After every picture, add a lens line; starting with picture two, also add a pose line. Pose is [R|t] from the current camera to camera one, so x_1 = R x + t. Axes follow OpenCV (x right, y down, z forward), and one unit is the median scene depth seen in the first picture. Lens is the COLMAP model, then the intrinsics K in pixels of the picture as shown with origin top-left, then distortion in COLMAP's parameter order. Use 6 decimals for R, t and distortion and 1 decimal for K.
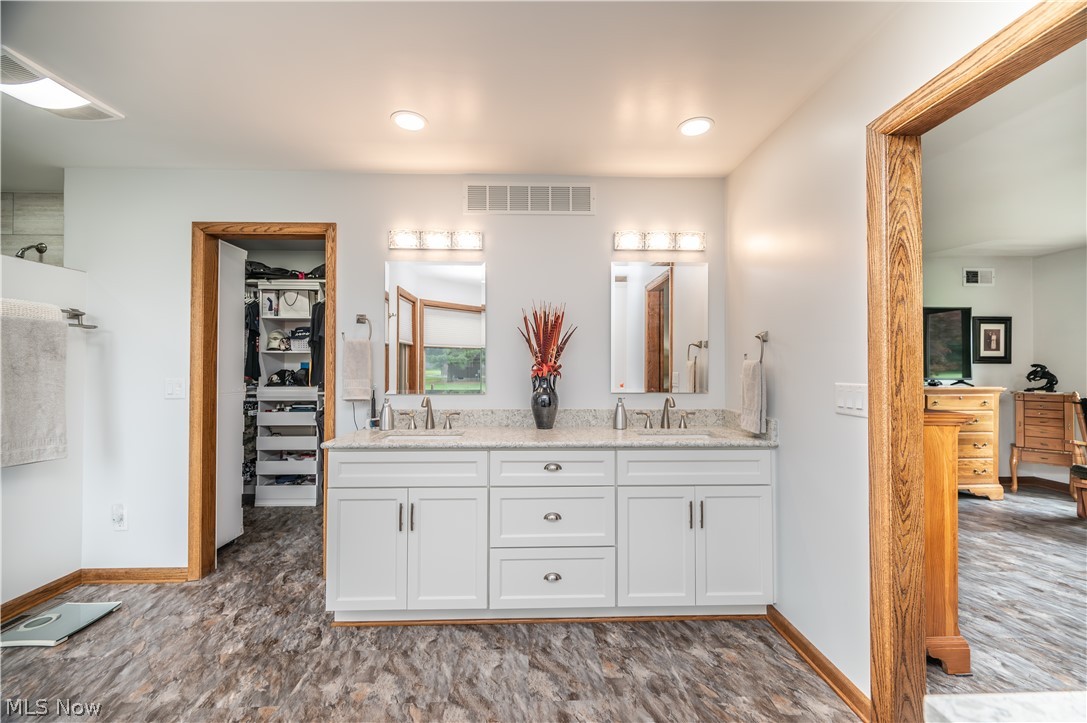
lens RADIAL K [[432.5, 0, 544.7], [0, 432.5, 362.3], [0, 0, 1]] dist [-0.001310, -0.000609]
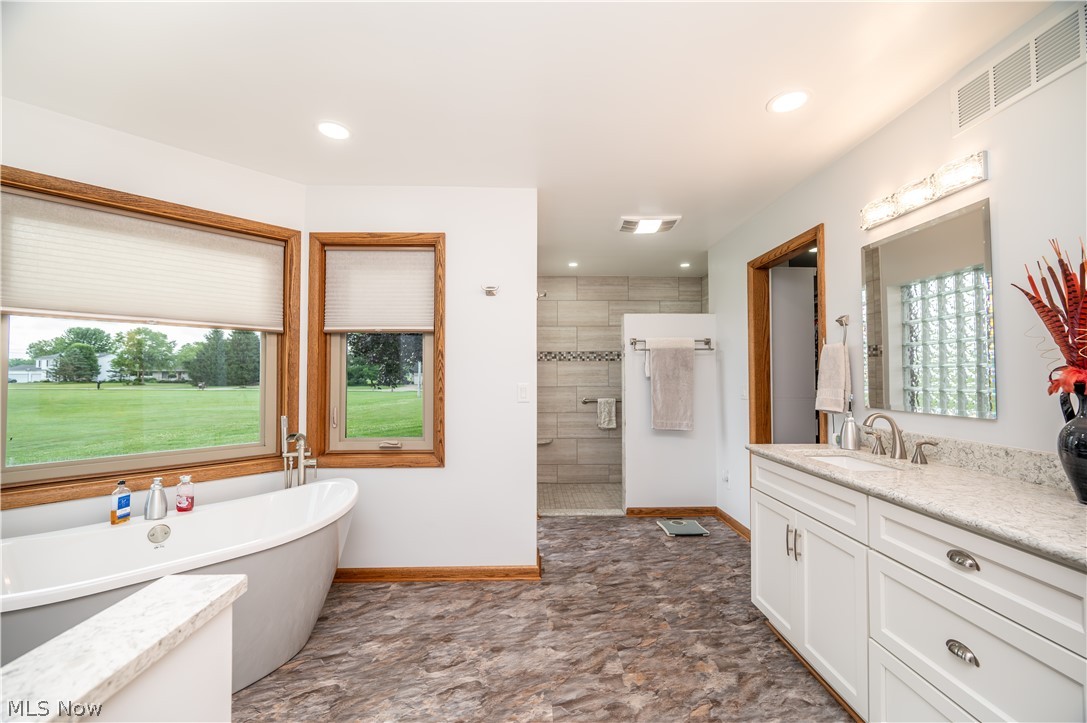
lens RADIAL K [[432.5, 0, 542.9], [0, 432.5, 364.9], [0, 0, 1]] dist [-0.001310, -0.000609]
pose [[-0.021240, -0.025458, -0.999450, 0.500188], [0.013560, 0.999576, -0.025750, 0.005414], [0.999682, -0.014100, -0.020886, 0.427783]]
